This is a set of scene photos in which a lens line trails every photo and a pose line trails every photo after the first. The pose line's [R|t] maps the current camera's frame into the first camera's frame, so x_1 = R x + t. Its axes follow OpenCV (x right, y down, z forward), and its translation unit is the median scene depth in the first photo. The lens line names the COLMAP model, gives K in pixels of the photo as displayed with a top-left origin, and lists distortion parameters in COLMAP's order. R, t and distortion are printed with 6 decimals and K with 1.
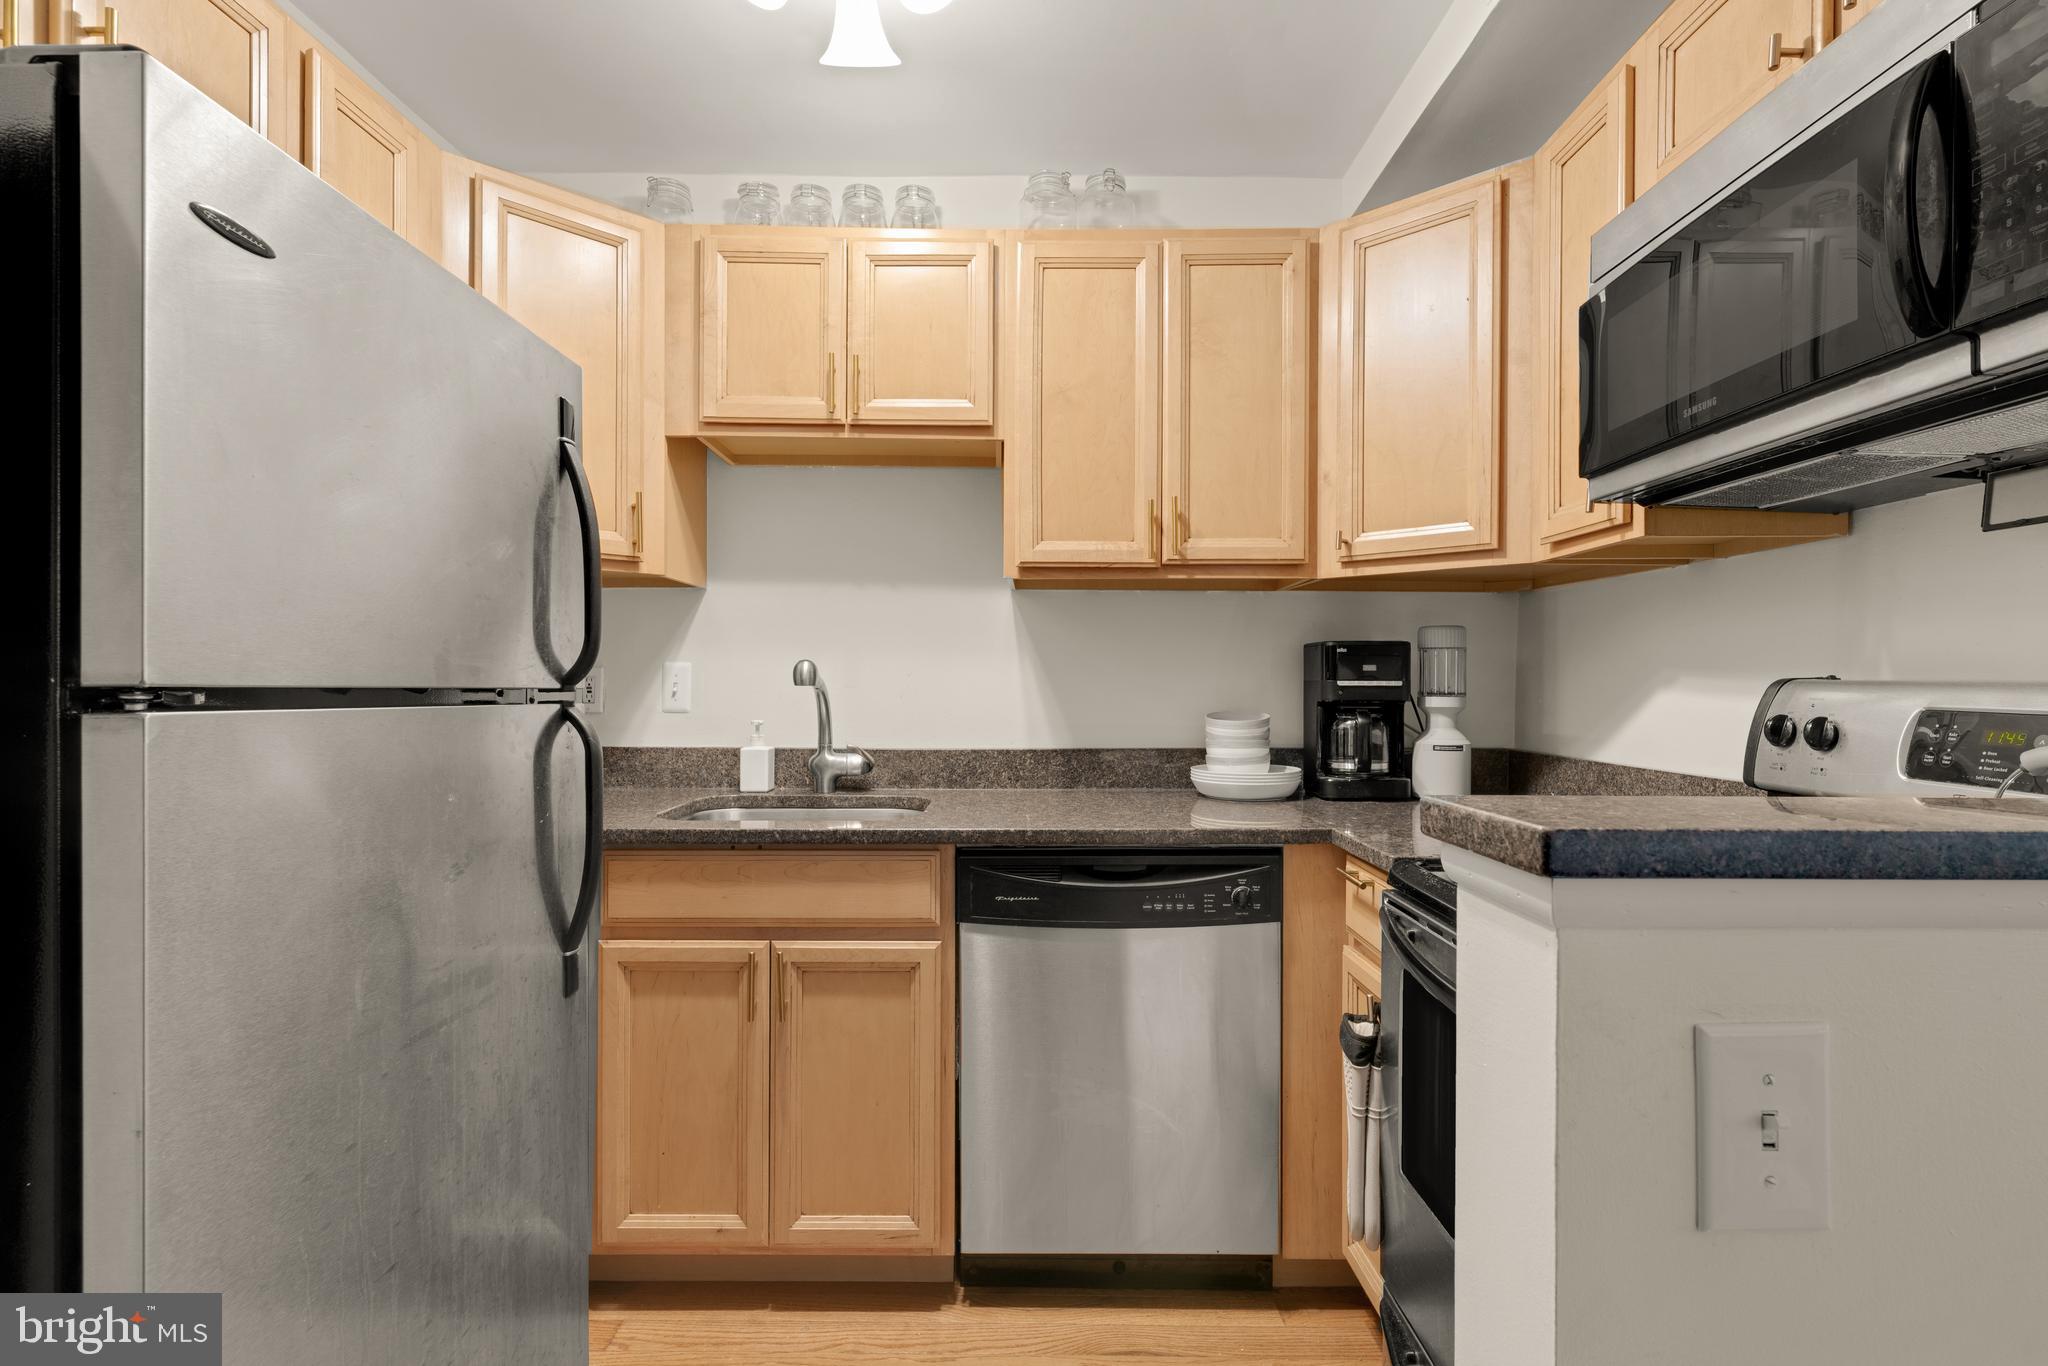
lens RADIAL K [[969.2, 0, 1026.3], [0, 969.2, 681.0], [0, 0, 1]] dist [0.005537, -0.002474]
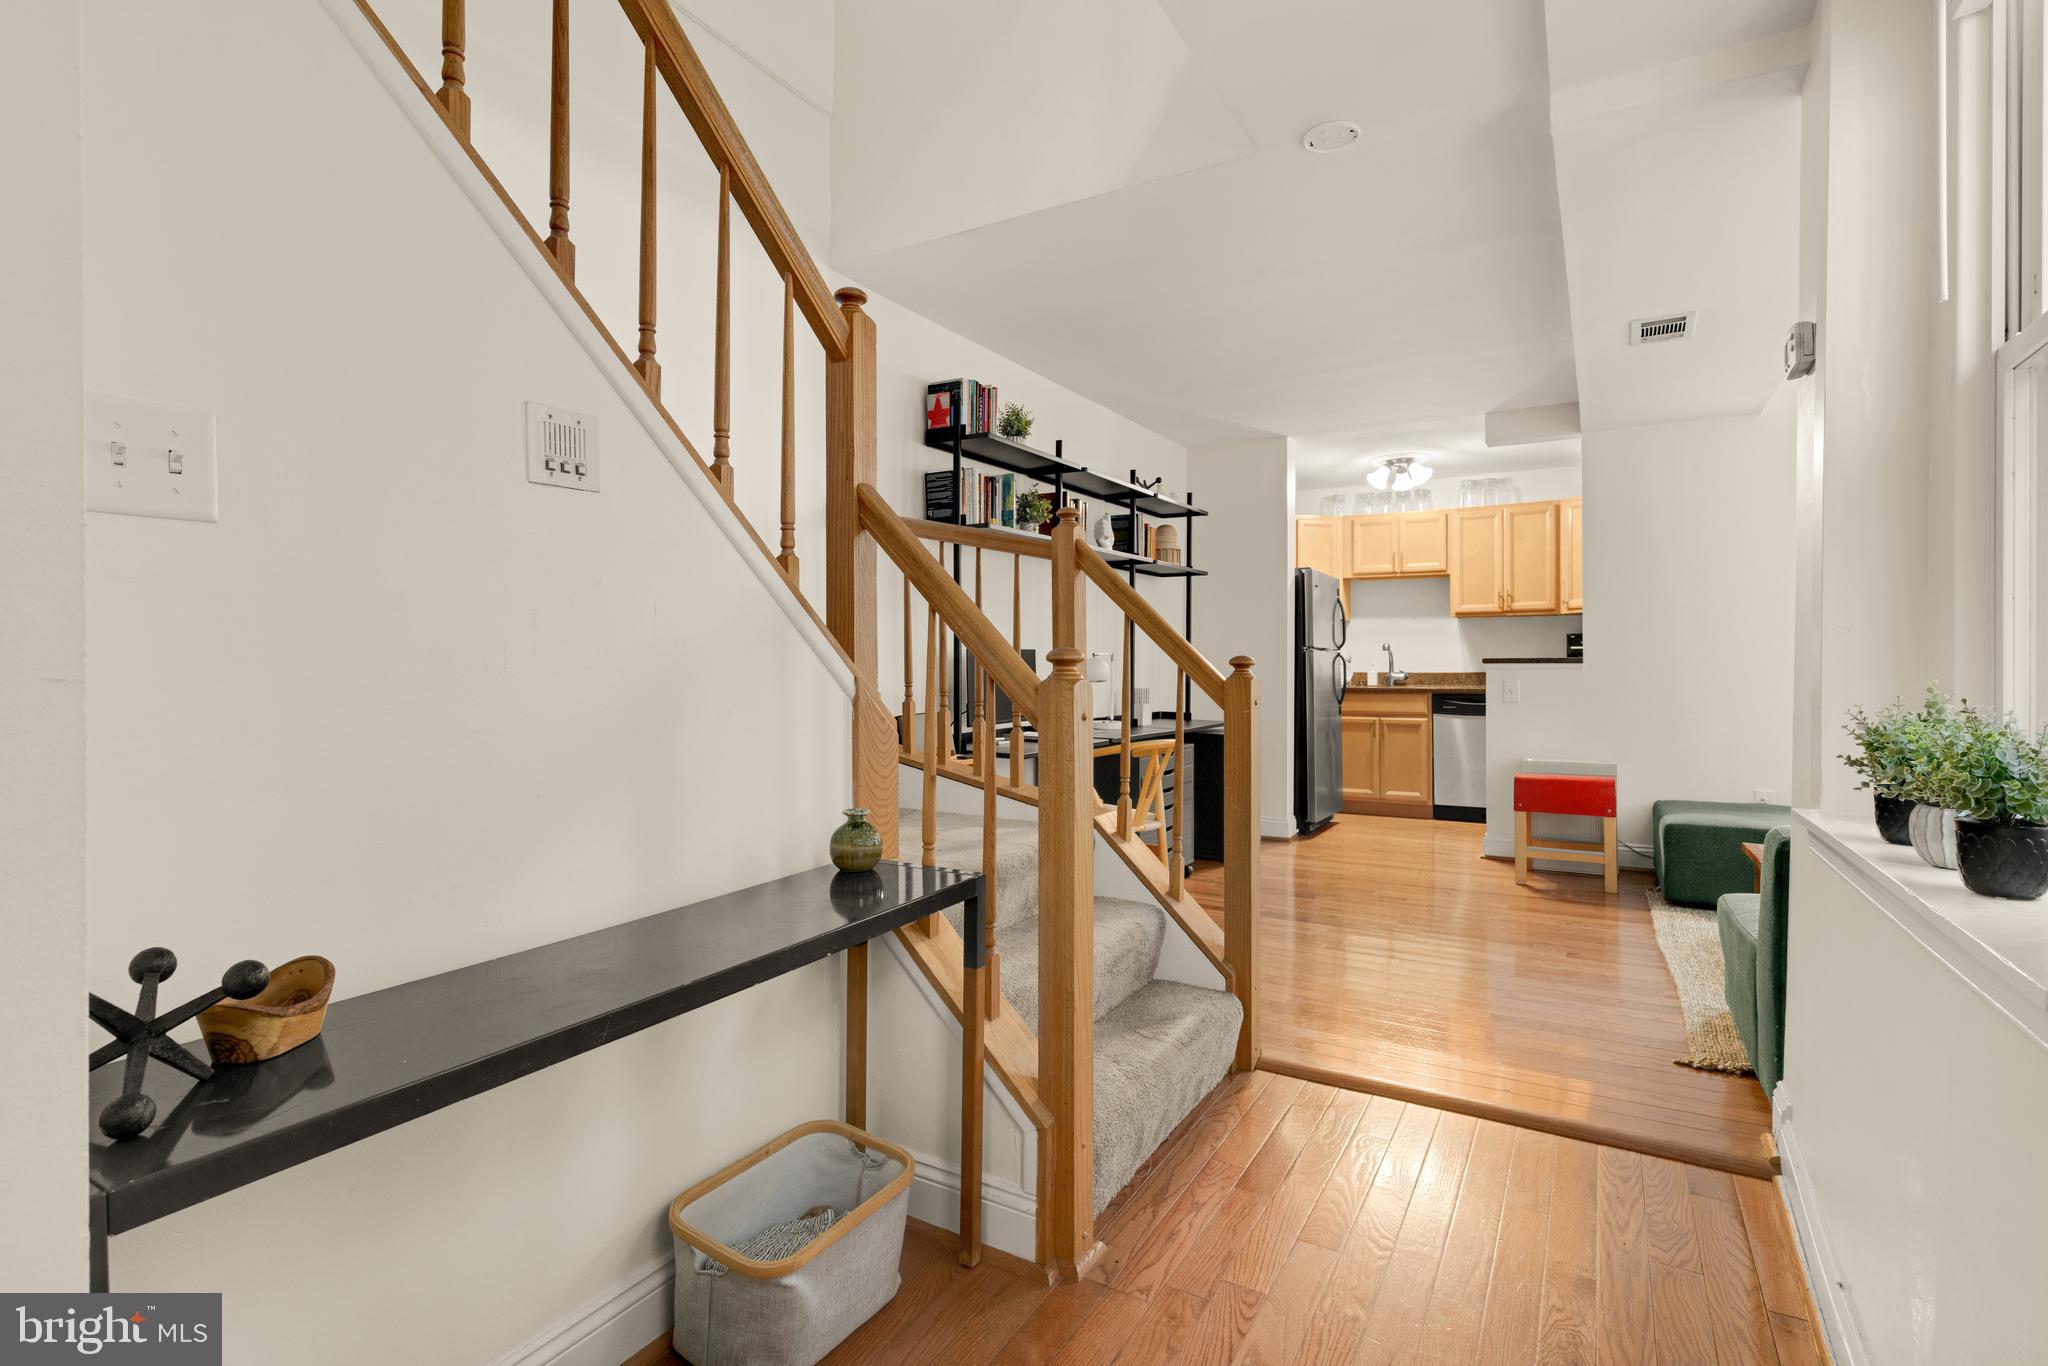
lens RADIAL K [[969.2, 0, 1032.3], [0, 969.2, 667.7], [0, 0, 1]] dist [0.005537, -0.002474]
pose [[0.862773, -0.008000, -0.505528, 0.413453], [0.006291, 0.999967, -0.005087, 0.072379], [0.505552, 0.001209, 0.862795, -2.526331]]
